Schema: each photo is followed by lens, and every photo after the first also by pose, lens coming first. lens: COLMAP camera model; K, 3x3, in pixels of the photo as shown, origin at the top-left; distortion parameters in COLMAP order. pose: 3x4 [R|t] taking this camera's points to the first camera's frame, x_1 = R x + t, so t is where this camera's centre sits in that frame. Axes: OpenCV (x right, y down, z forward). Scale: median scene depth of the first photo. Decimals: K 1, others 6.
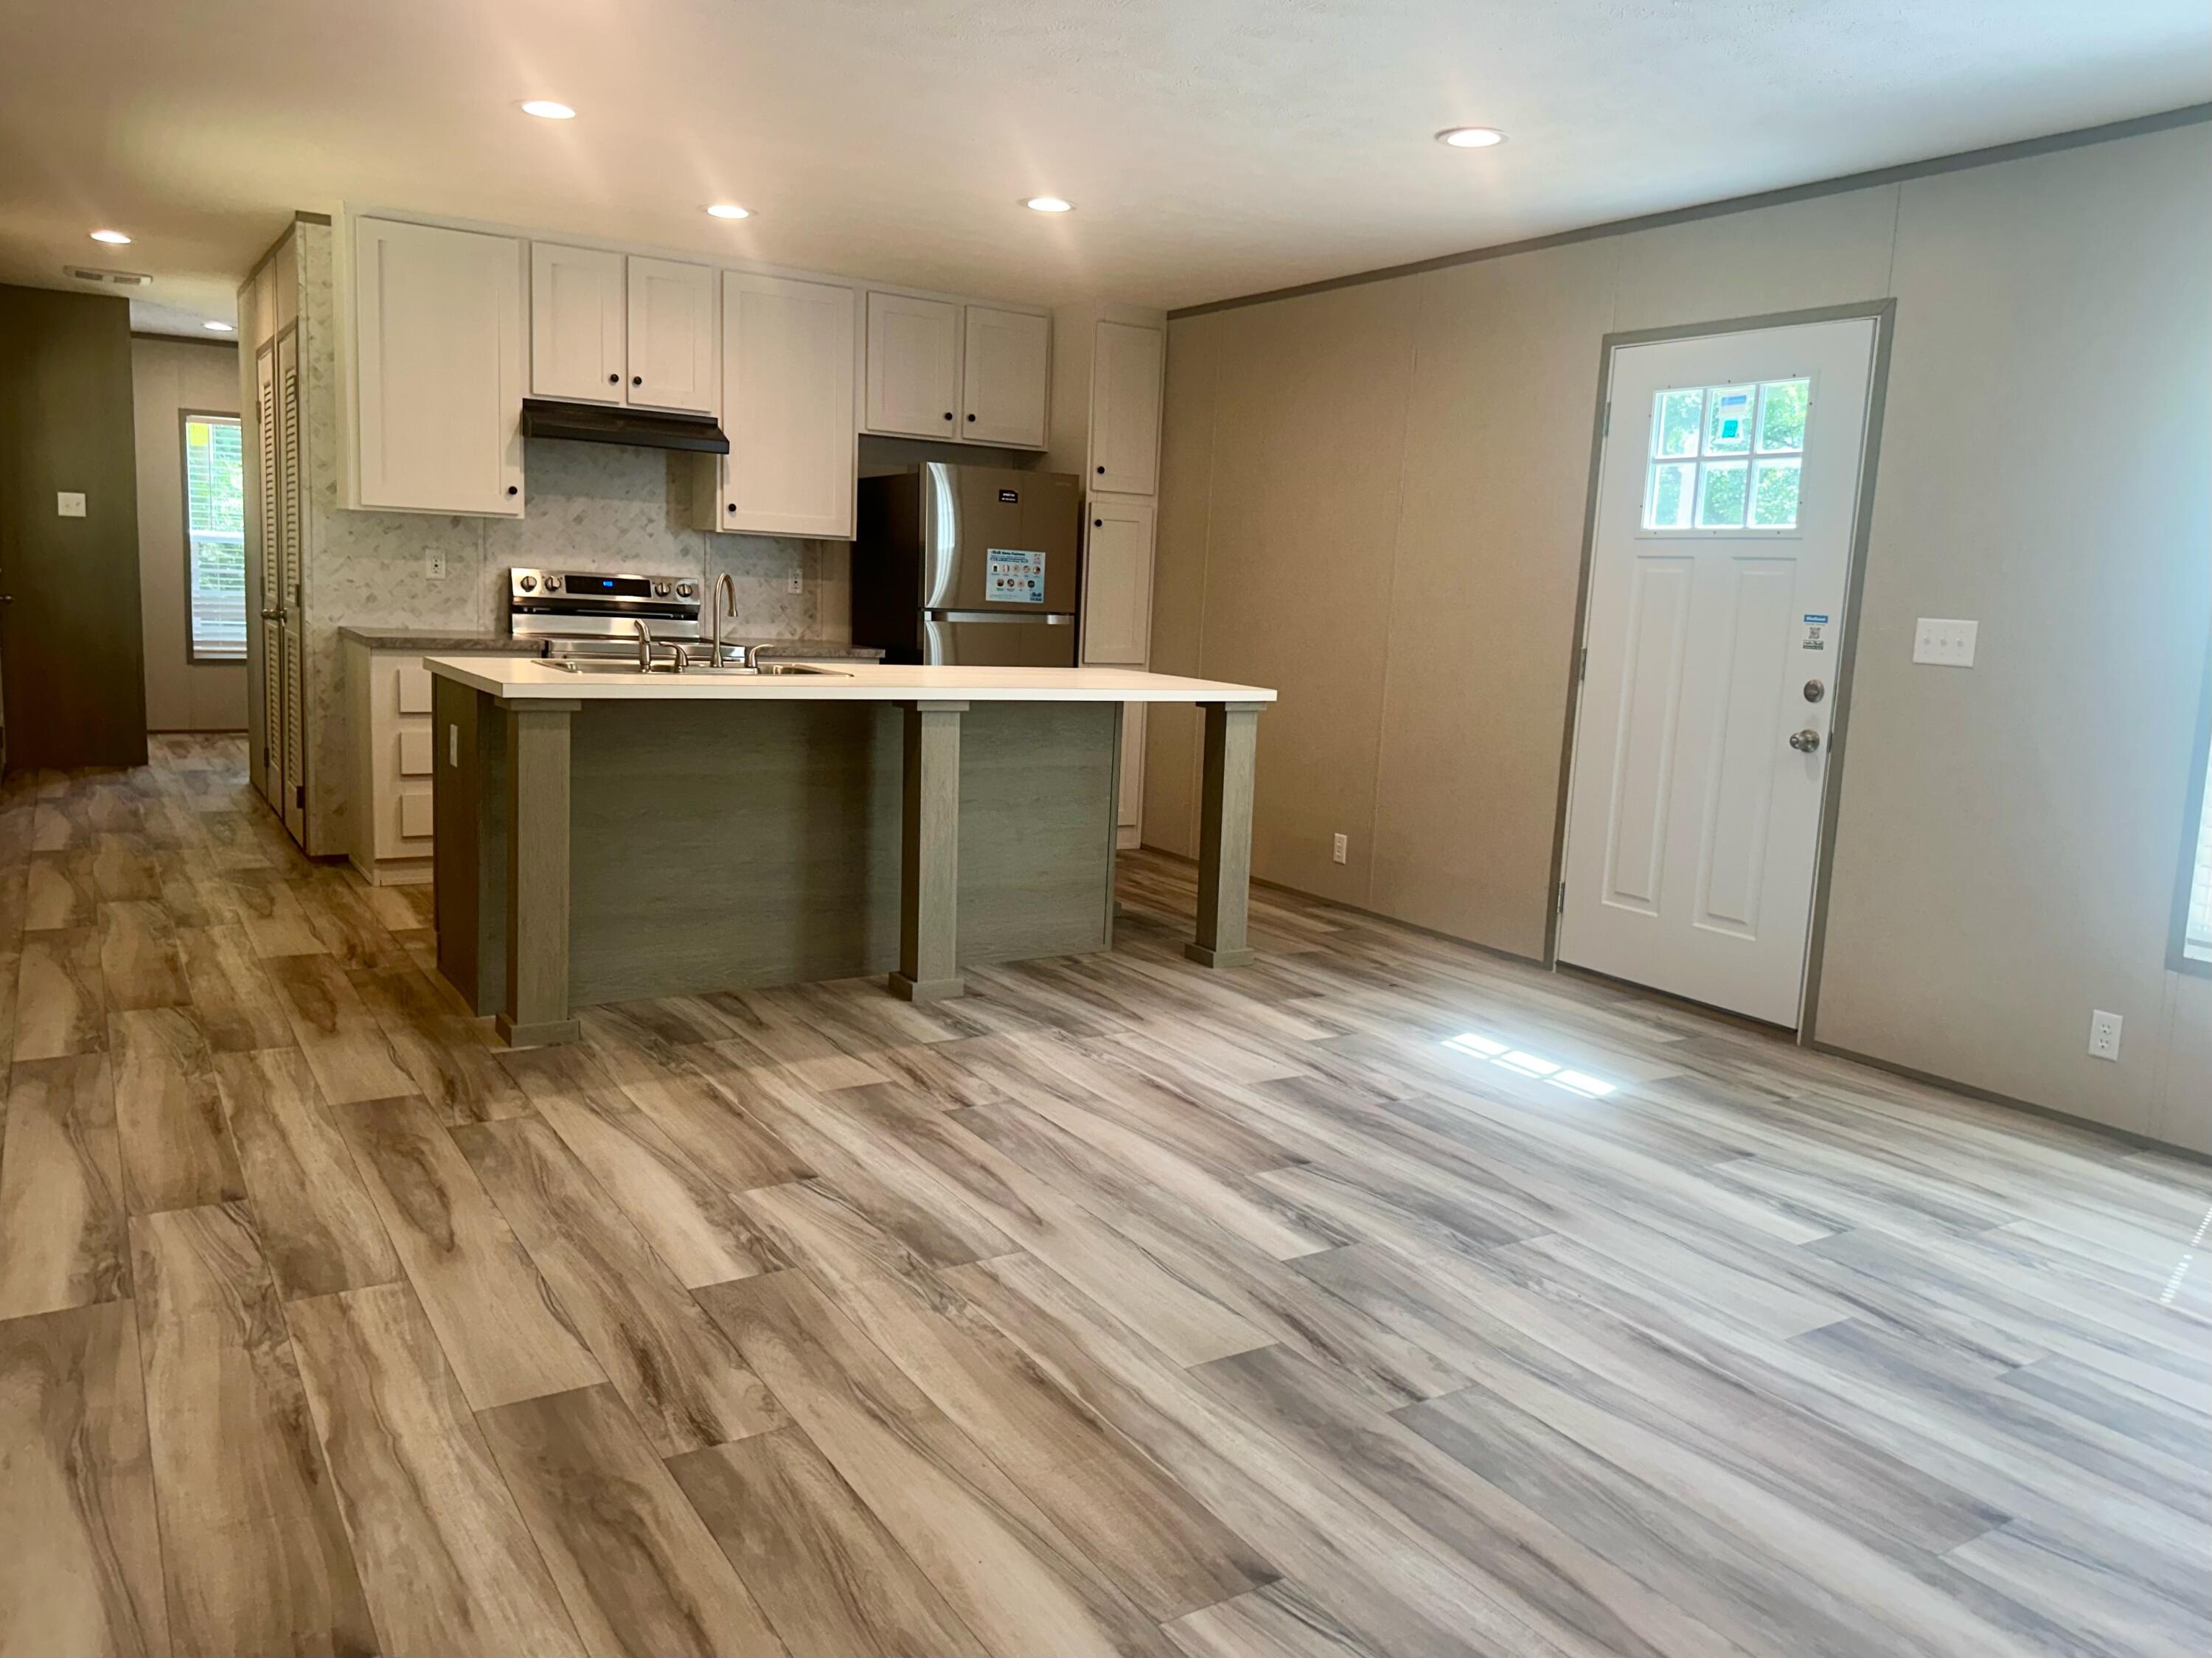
lens RADIAL K [[1661.9, 0, 1104.7], [0, 1661.9, 807.3], [0, 0, 1]] dist [0.073935, -0.091167]
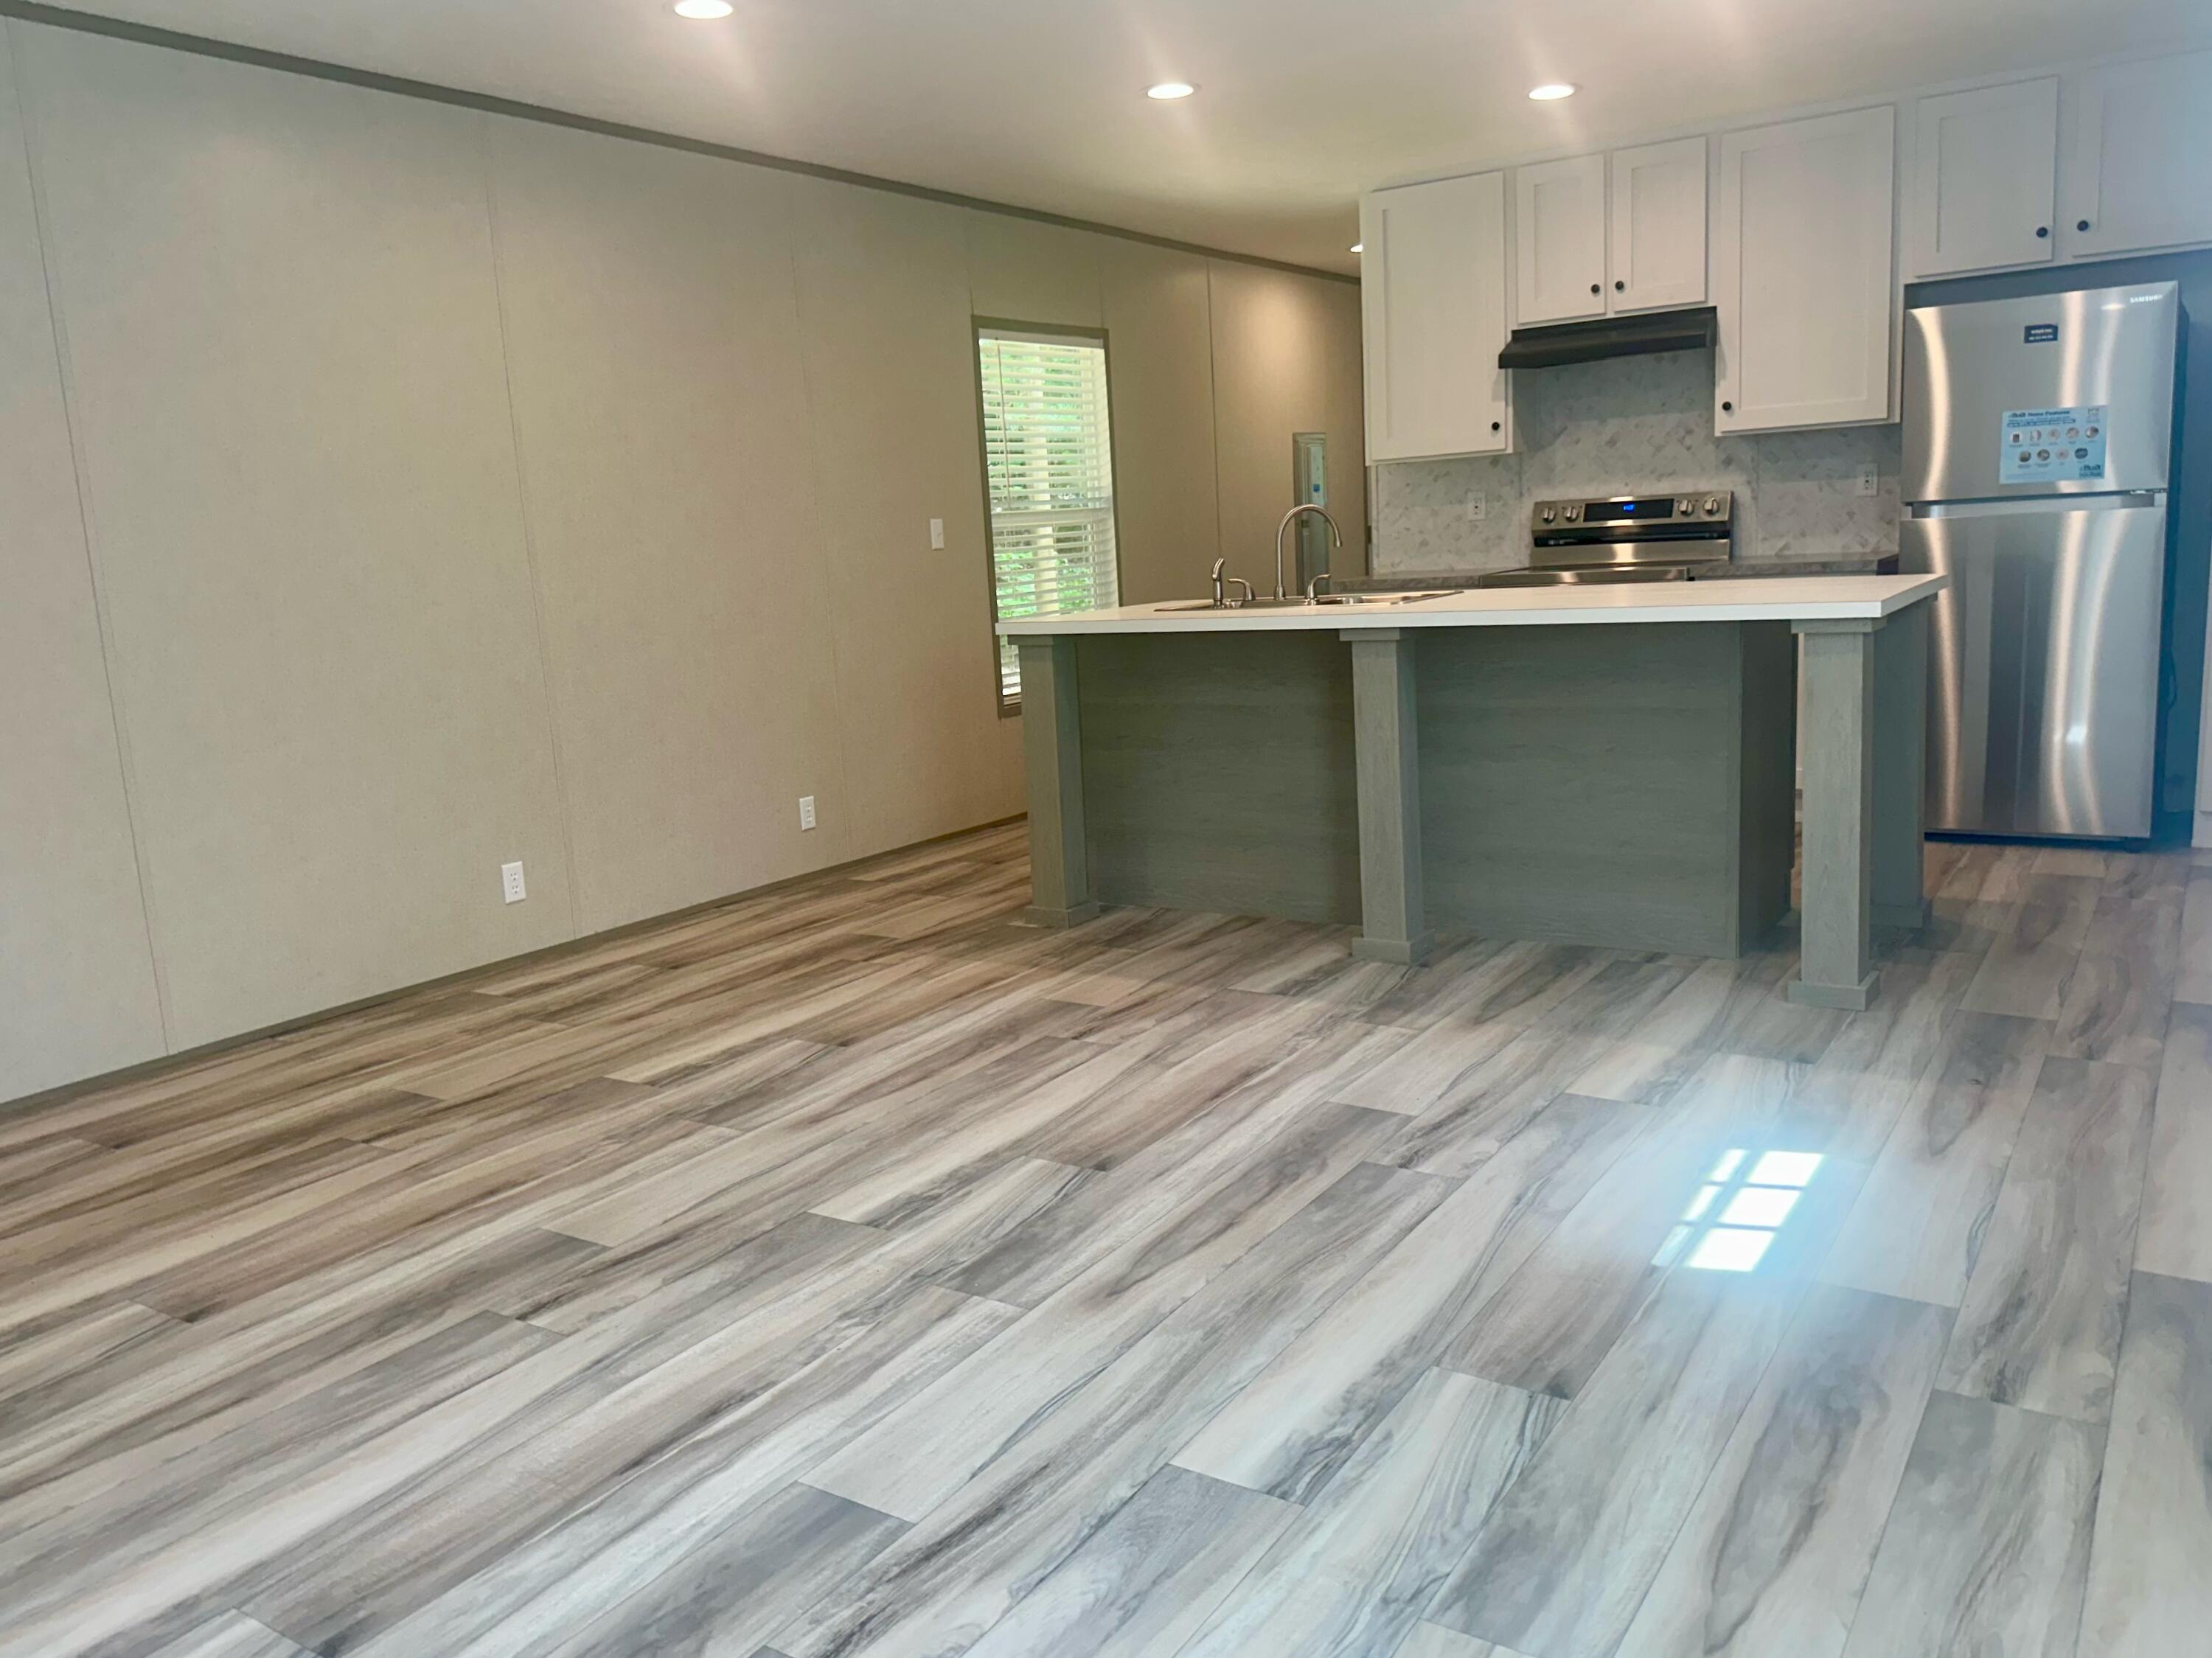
lens RADIAL K [[1661.9, 0, 1071.1], [0, 1661.9, 828.9], [0, 0, 1]] dist [0.073935, -0.091167]
pose [[0.389706, 0.092357, -0.916297, 0.811667], [-0.047894, 0.995645, 0.079985, -0.024764], [0.919693, 0.012715, 0.392432, 0.603179]]
